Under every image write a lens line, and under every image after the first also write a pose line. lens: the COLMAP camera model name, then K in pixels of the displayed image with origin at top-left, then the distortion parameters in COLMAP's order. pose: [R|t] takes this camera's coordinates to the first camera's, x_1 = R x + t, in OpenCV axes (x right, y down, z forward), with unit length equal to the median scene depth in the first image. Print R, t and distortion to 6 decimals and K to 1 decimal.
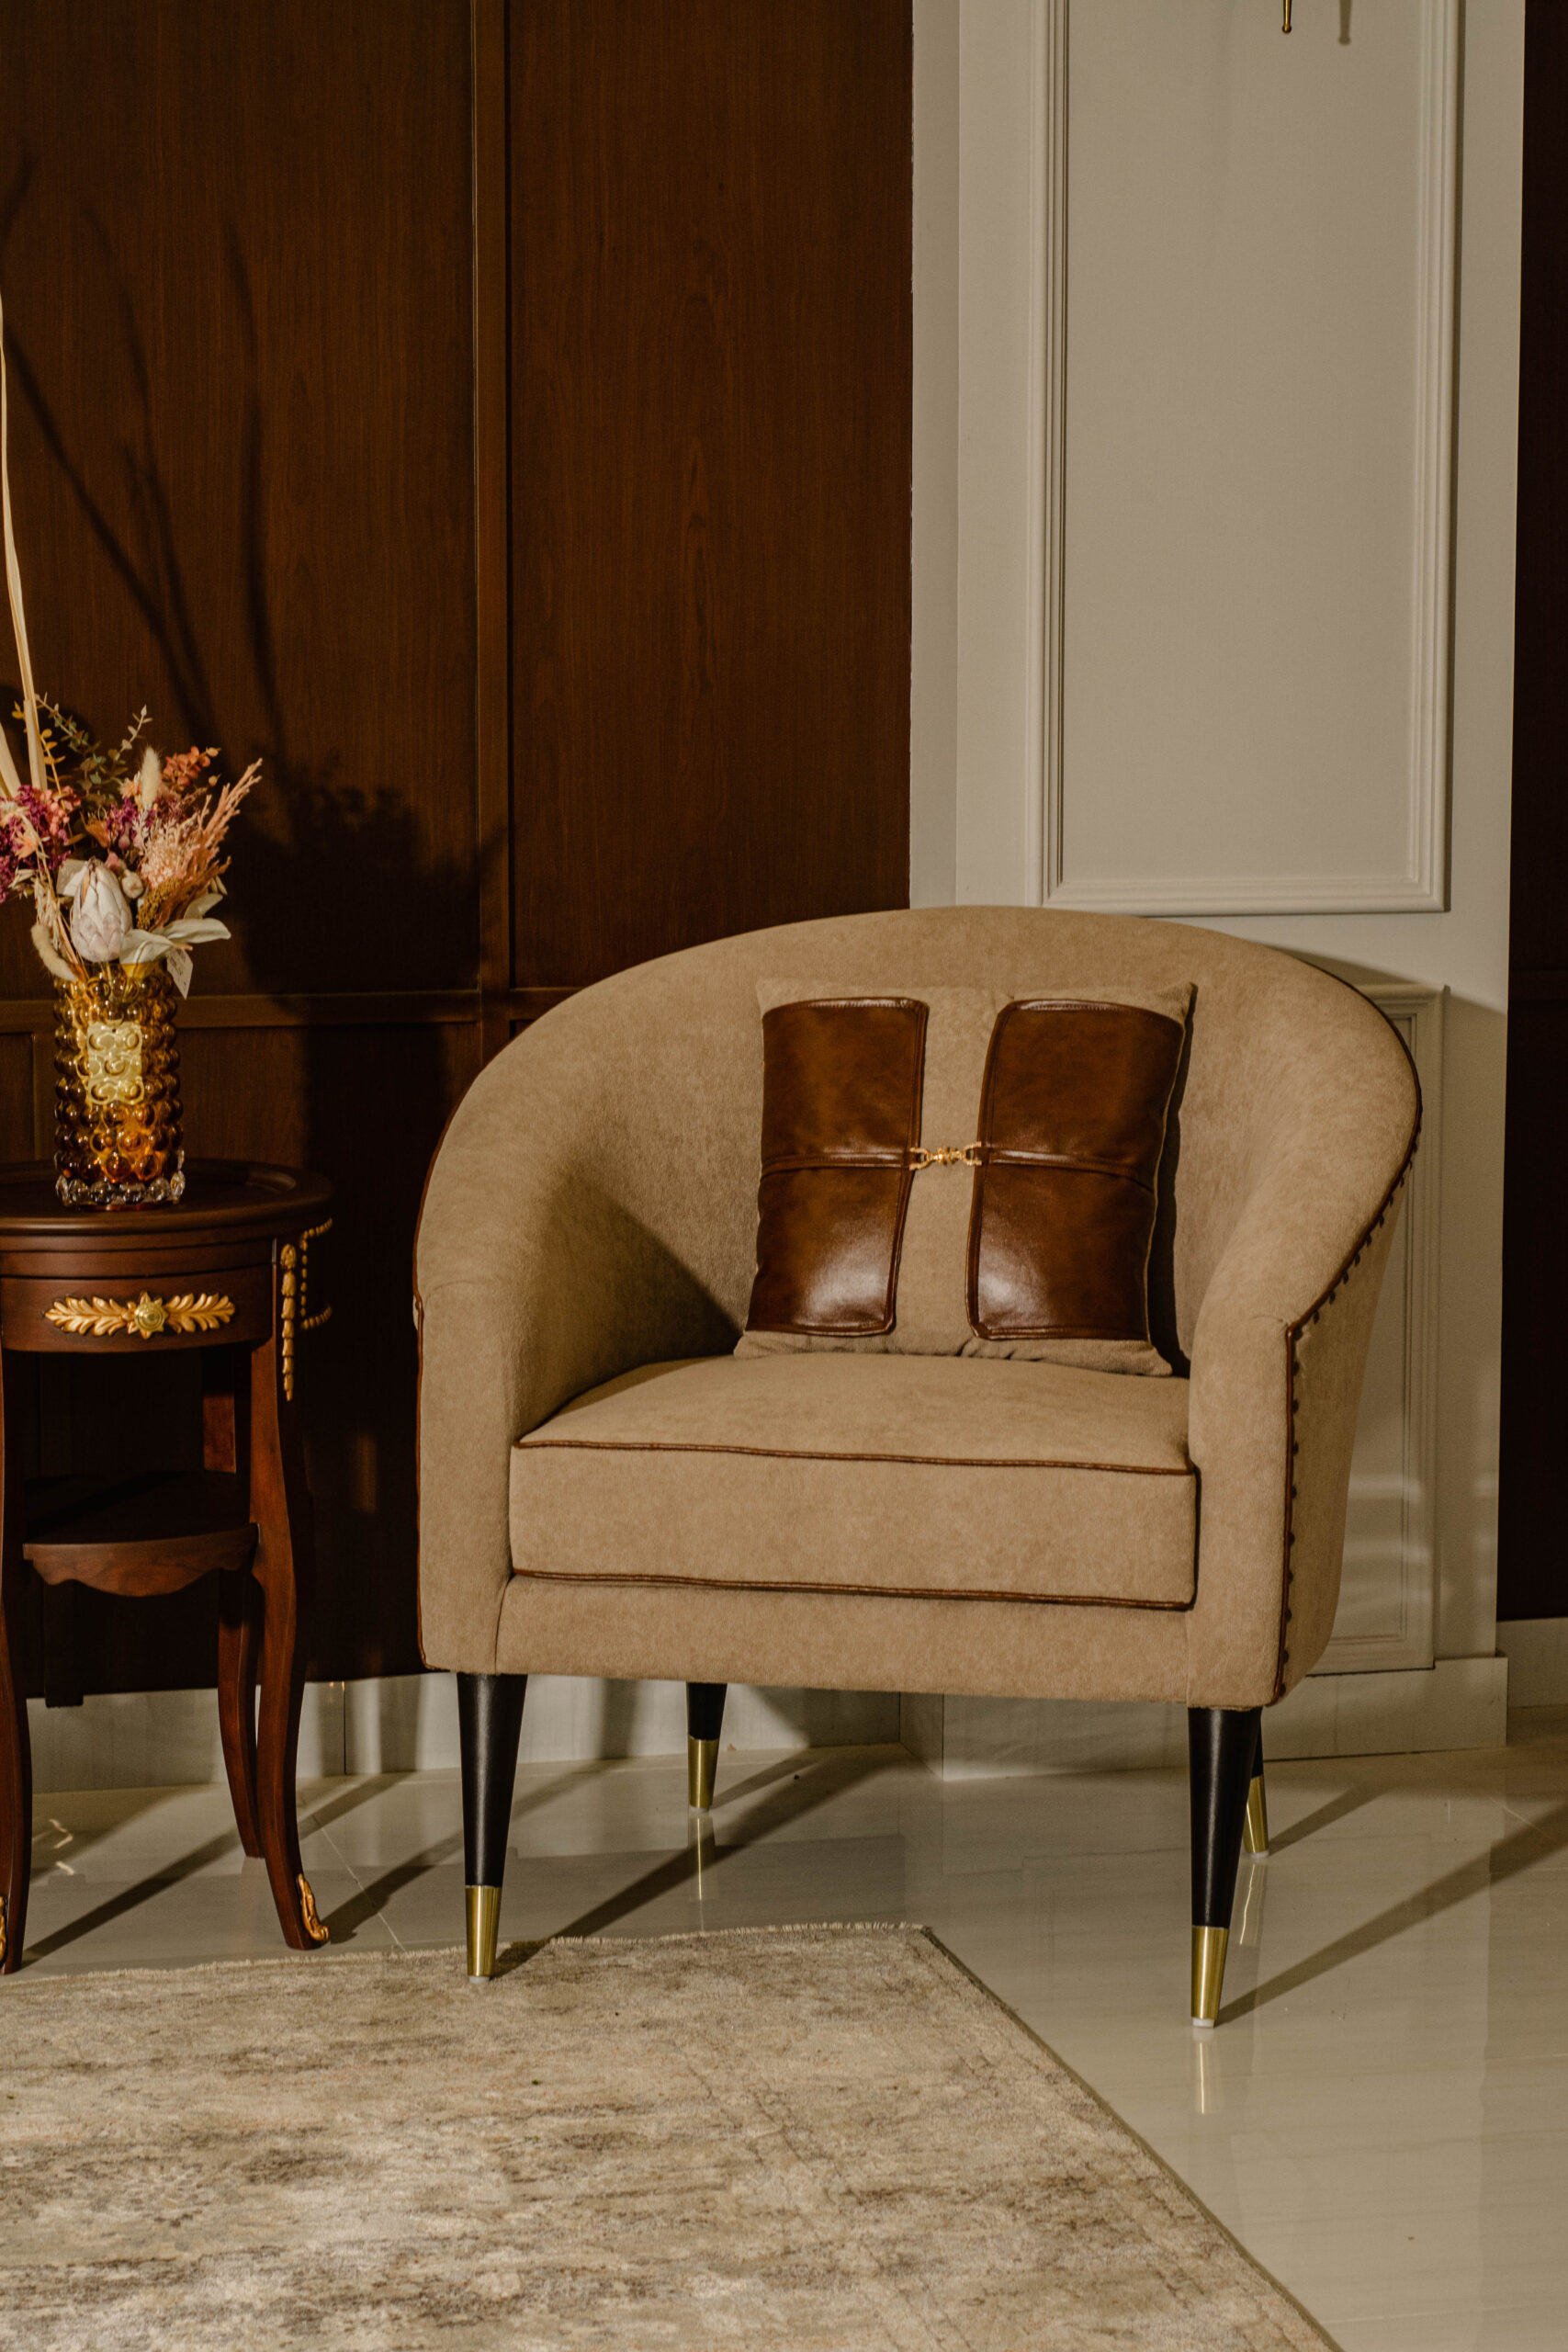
lens RADIAL K [[5170.0, 0, 784.0], [0, 5170.0, 1176.0], [0, 0, 1]] dist [-0.017036, -0.015509]
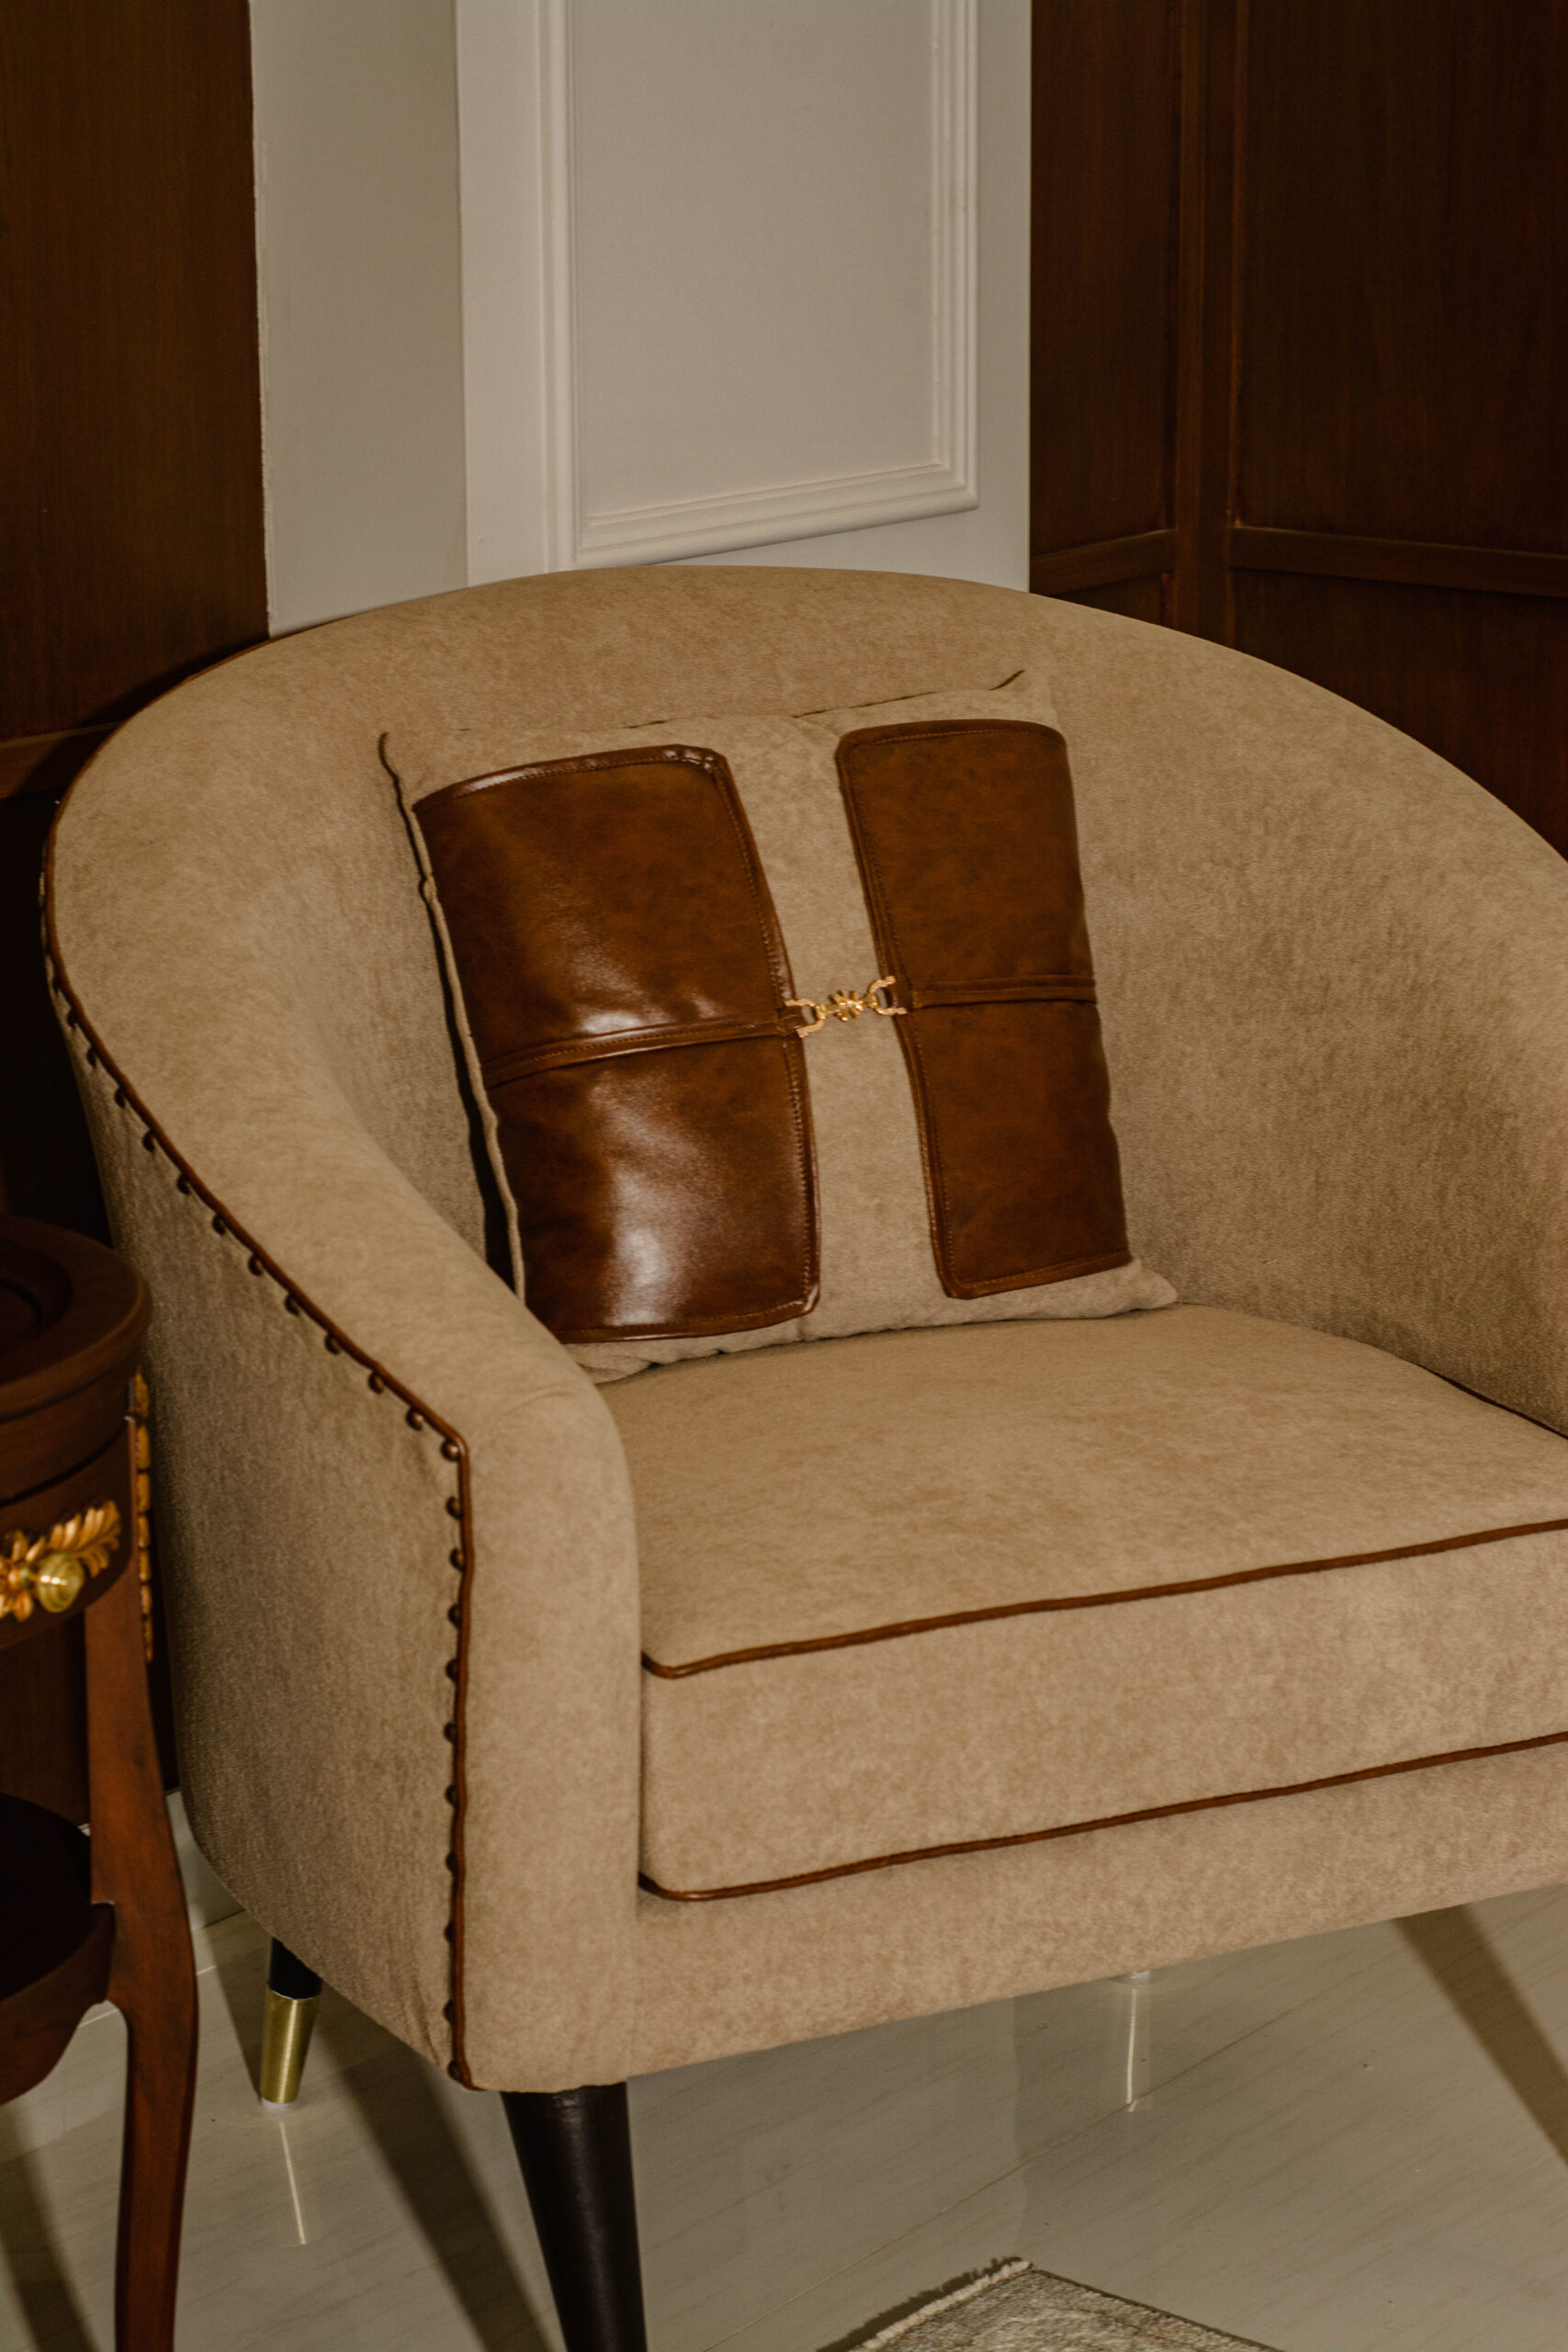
lens RADIAL K [[5170.0, 0, 784.0], [0, 5170.0, 1176.0], [0, 0, 1]] dist [-0.017036, -0.015509]
pose [[0.788185, -0.155659, 0.595428, -0.343779], [0.084930, 0.985740, 0.145271, -0.074281], [-0.609550, -0.063930, 0.790166, 0.546754]]
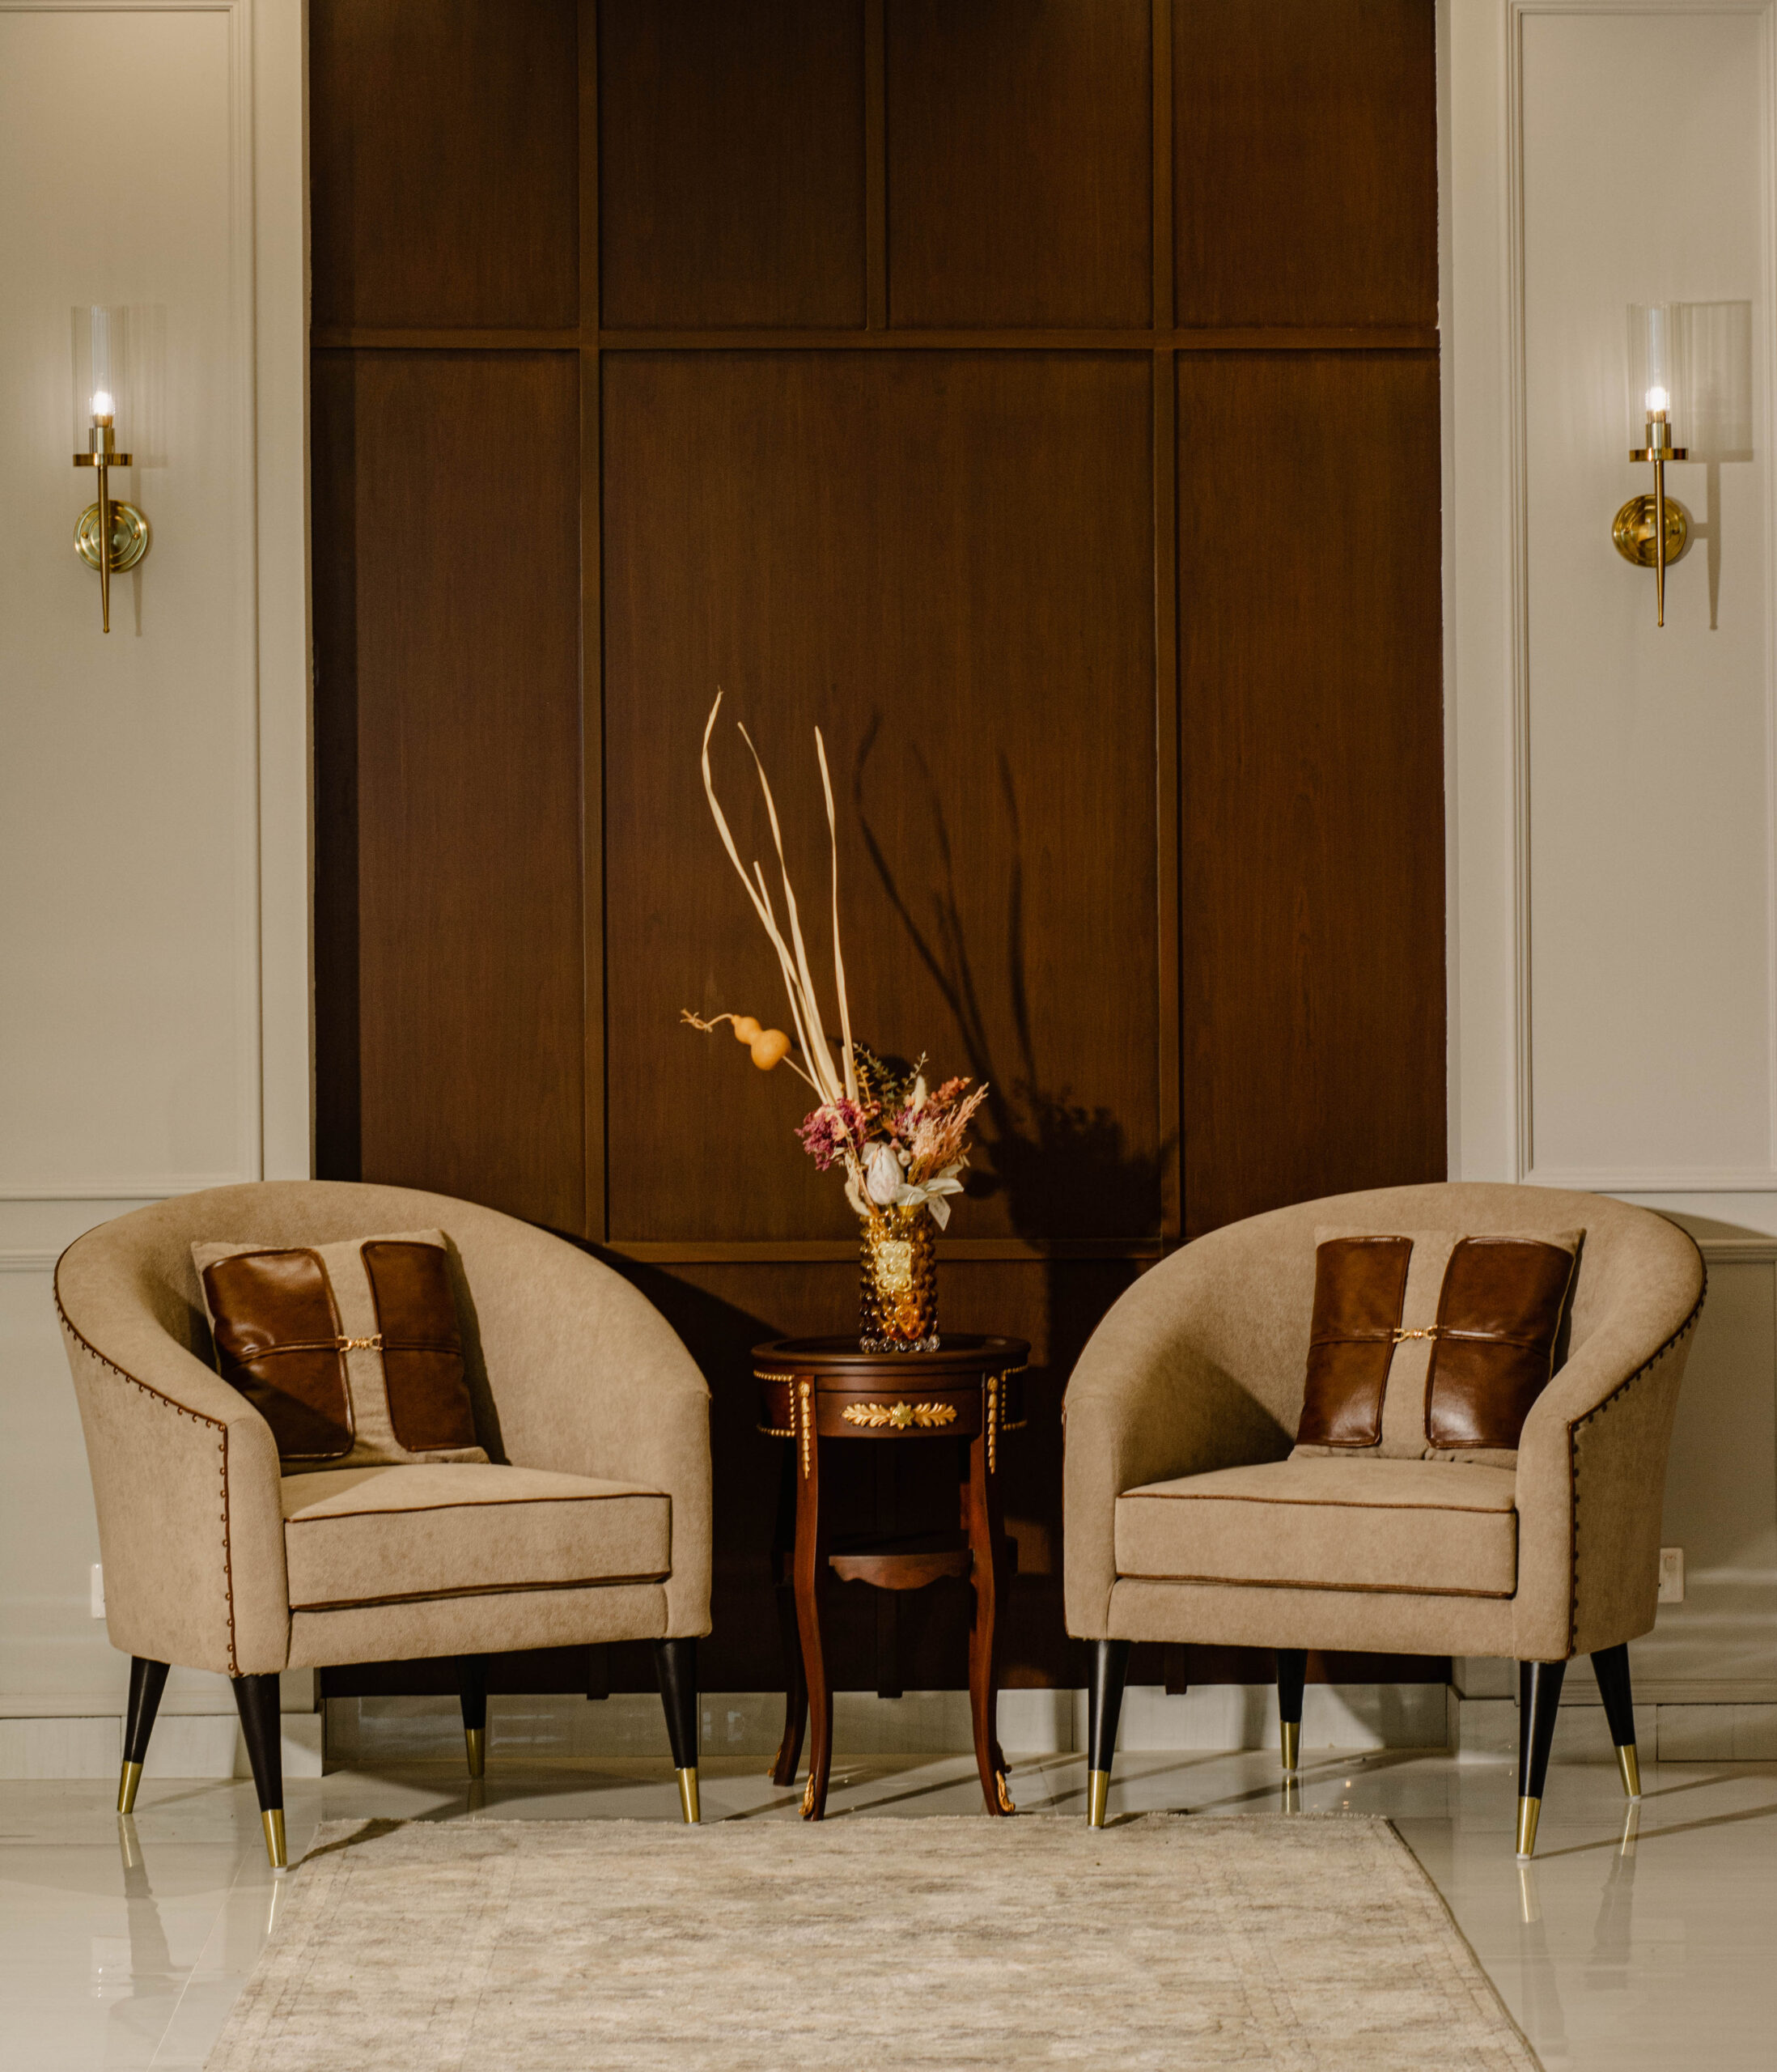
lens RADIAL K [[5423.1, 0, 1041.5], [0, 5423.1, 1034.8], [0, 0, 1]] dist [-0.005812, -0.206607]
pose [[0.980769, -0.001987, -0.195160, 0.251176], [-0.019251, 0.994087, -0.106866, 0.087551], [0.194218, 0.108568, 0.974932, -0.674683]]
